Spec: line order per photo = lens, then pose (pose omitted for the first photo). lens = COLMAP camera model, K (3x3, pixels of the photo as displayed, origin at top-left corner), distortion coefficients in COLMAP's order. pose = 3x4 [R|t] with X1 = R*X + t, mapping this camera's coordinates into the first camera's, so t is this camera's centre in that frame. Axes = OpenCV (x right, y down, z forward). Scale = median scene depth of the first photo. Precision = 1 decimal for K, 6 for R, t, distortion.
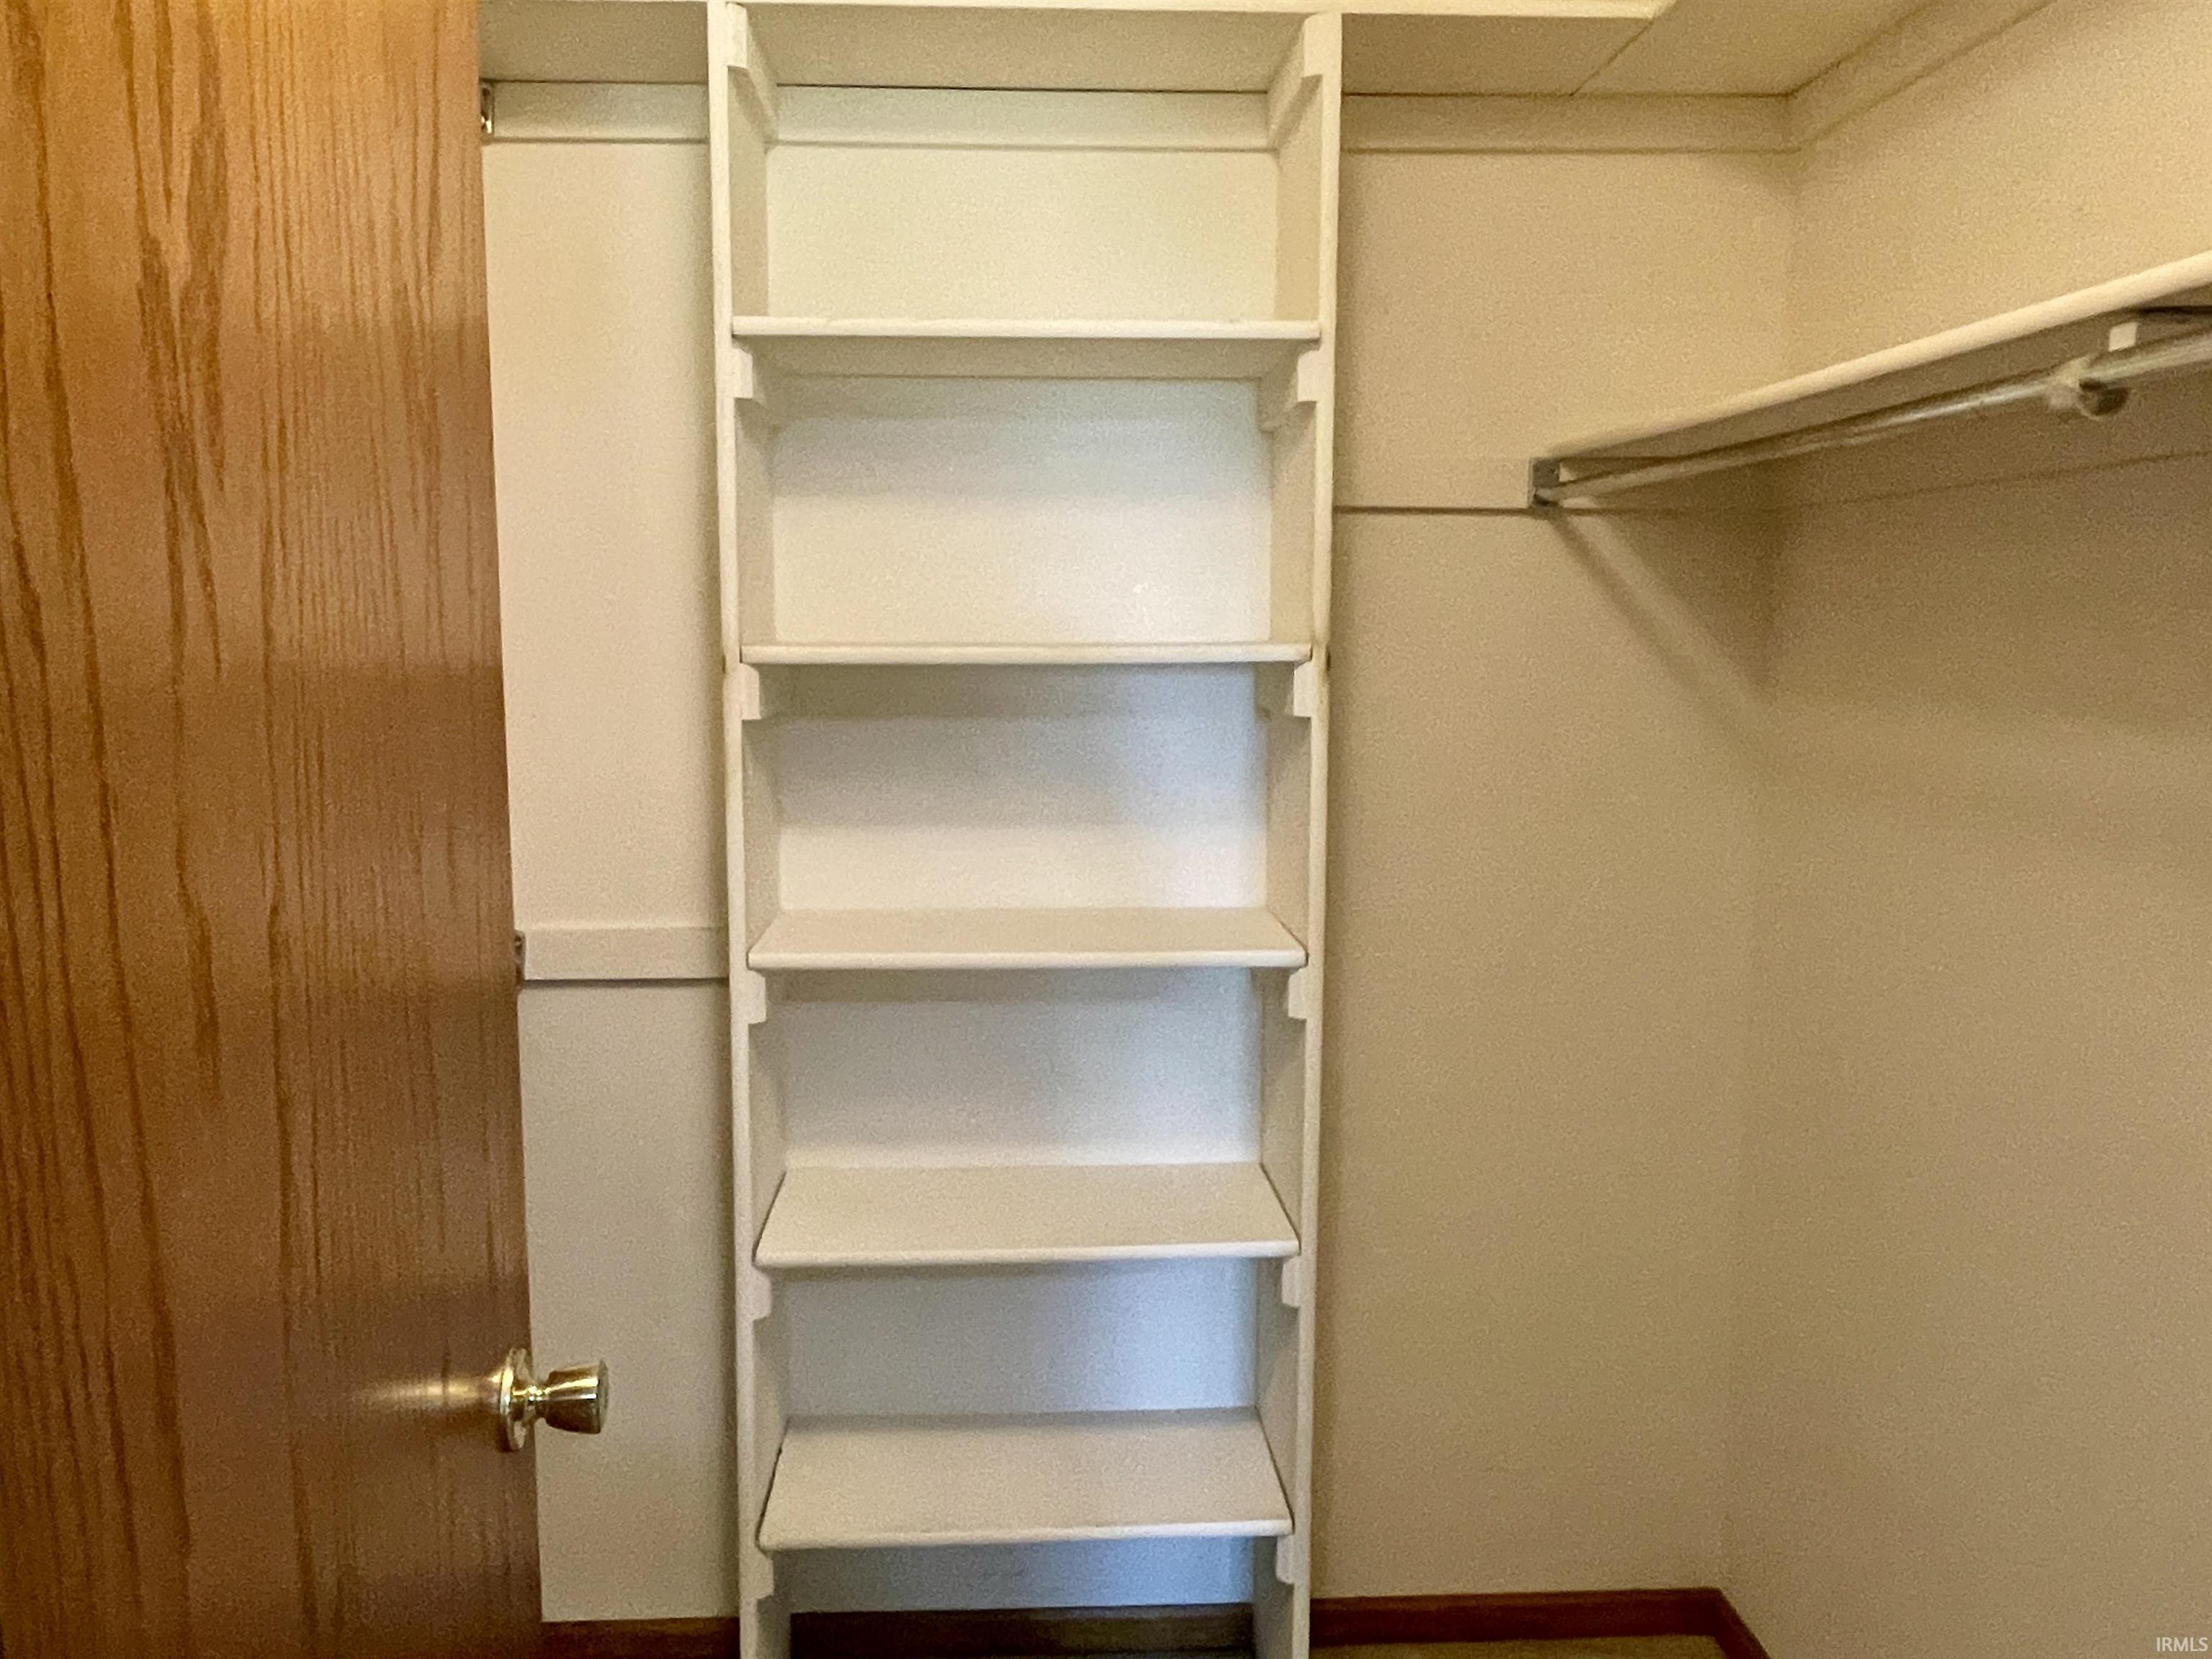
lens RADIAL K [[1645.0, 0, 1105.9], [0, 1645.0, 825.1], [0, 0, 1]] dist [0.074109, -0.085431]
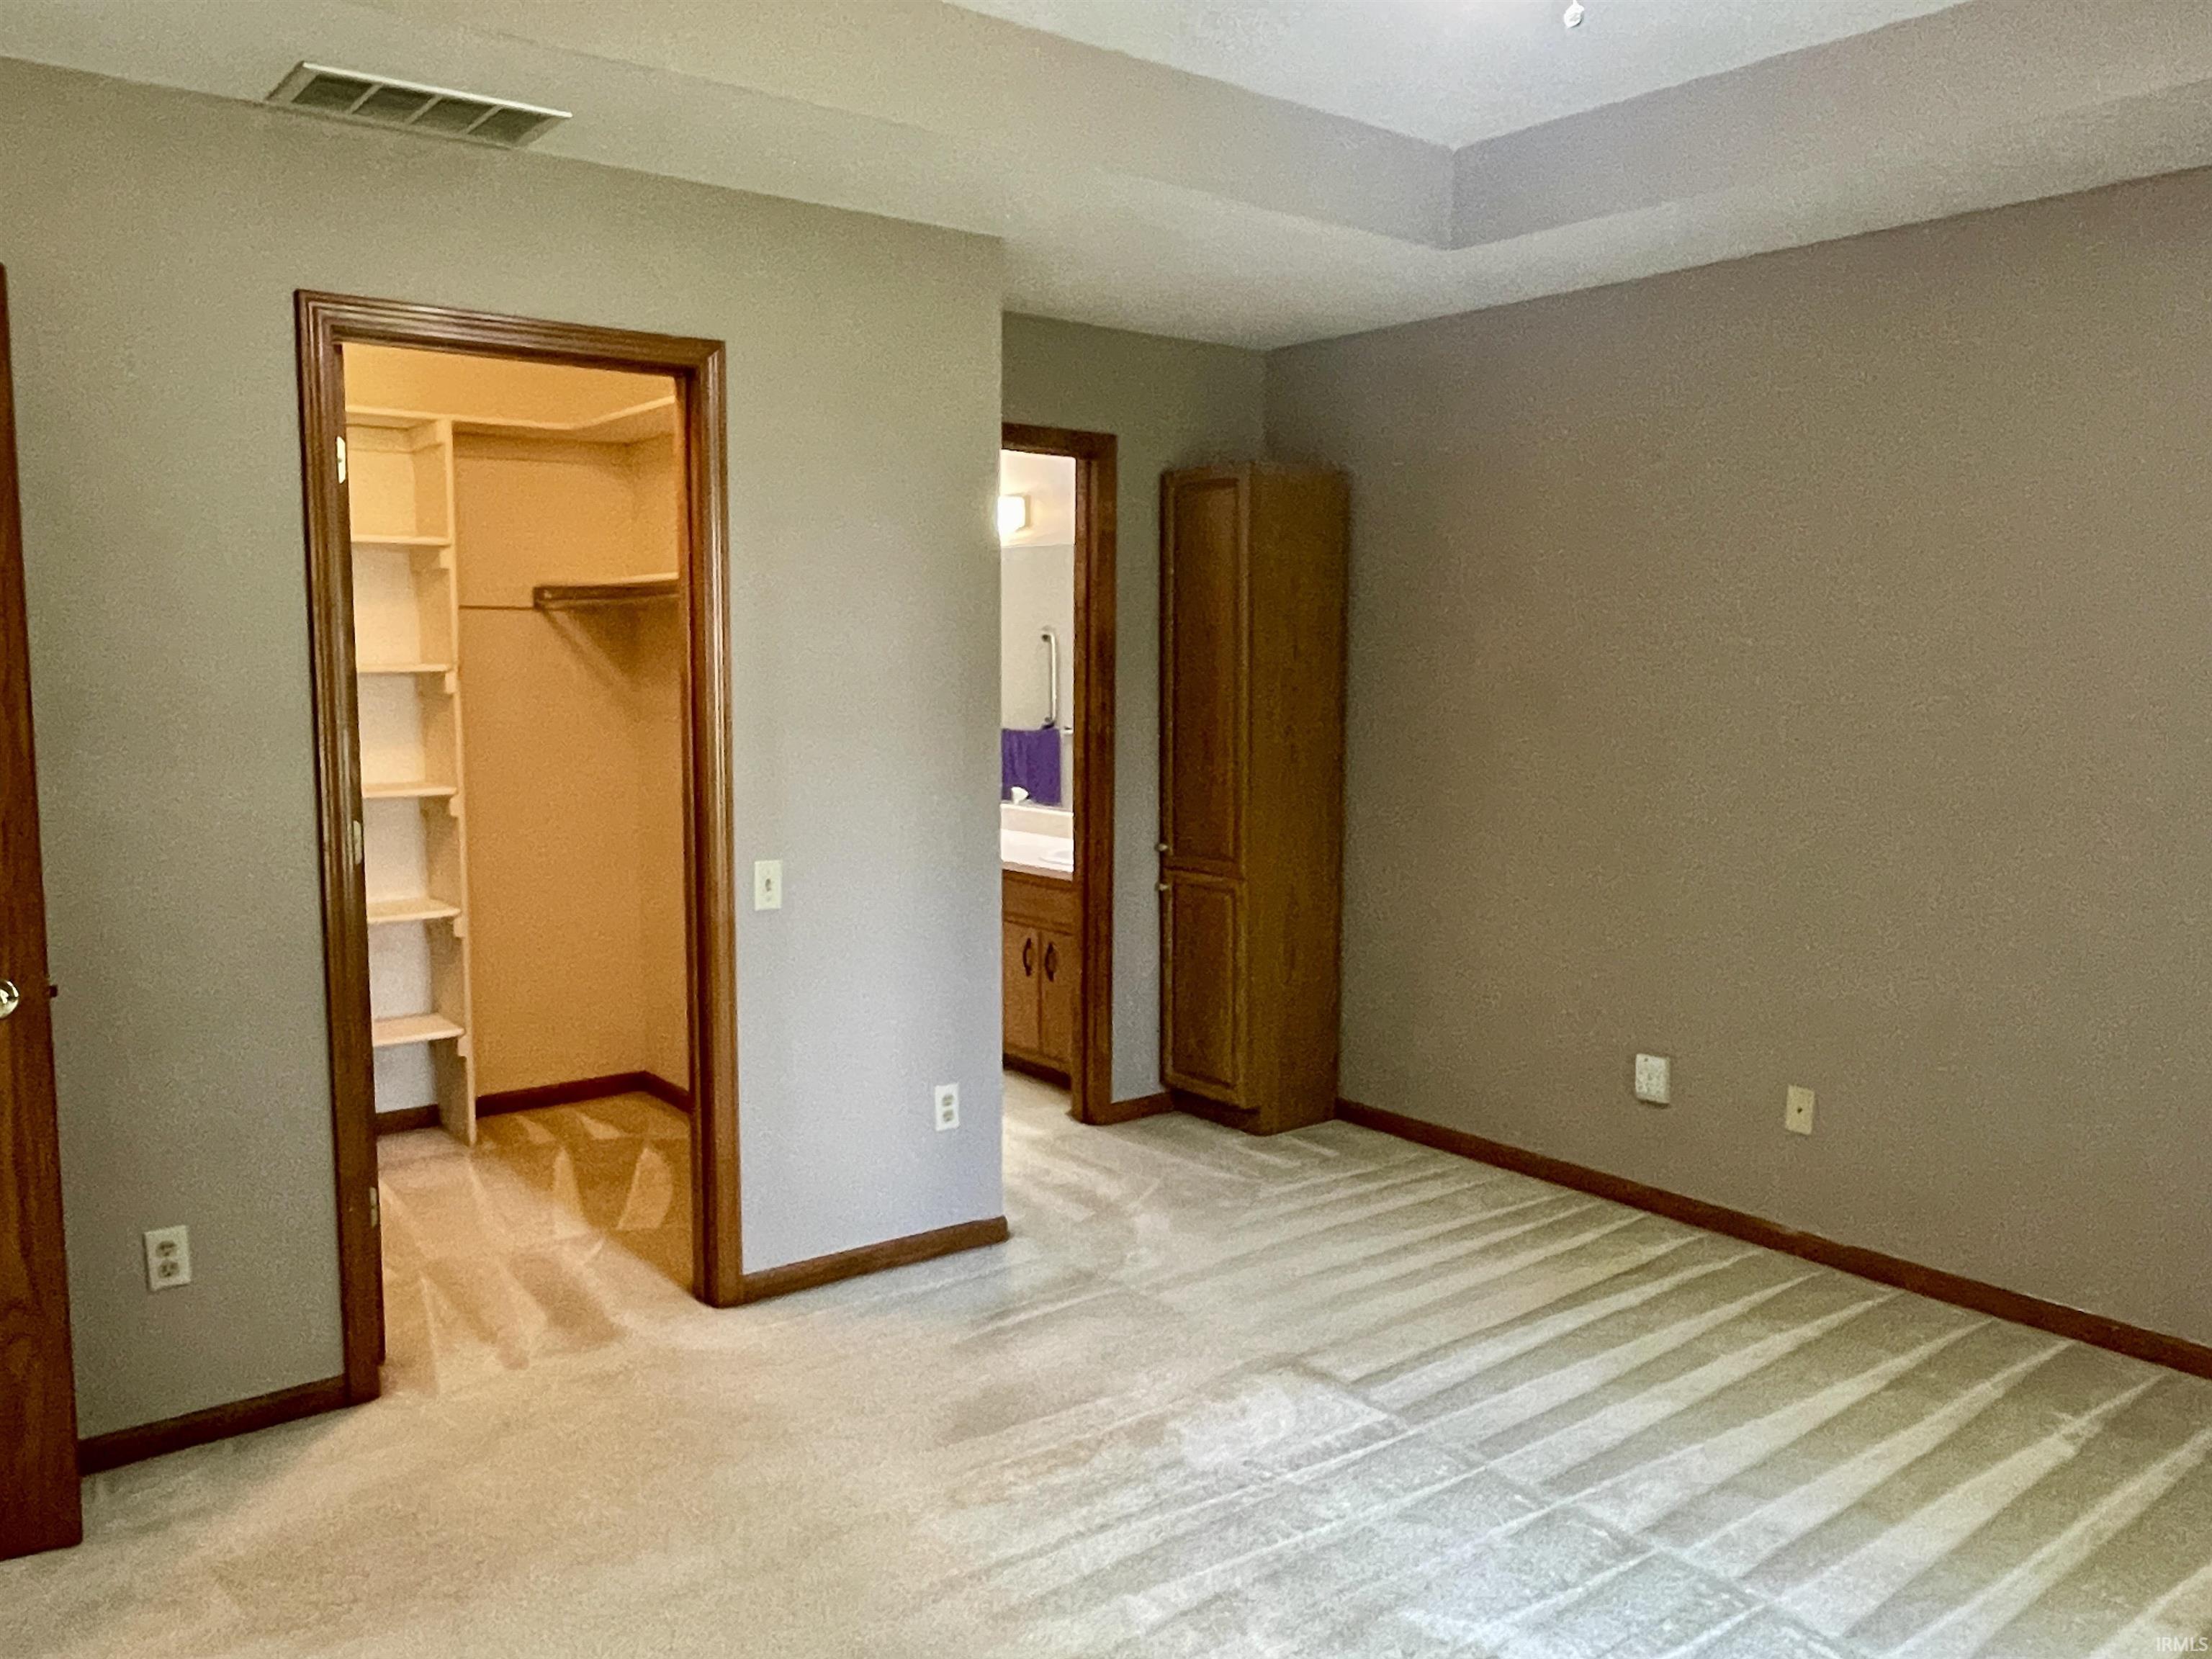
lens RADIAL K [[1645.0, 0, 1112.8], [0, 1645.0, 824.5], [0, 0, 1]] dist [0.074109, -0.085431]
pose [[0.812585, -0.056521, 0.580096, -0.505761], [0.062293, 0.998008, 0.009982, 0.159795], [-0.579505, 0.028025, 0.814487, -1.530007]]
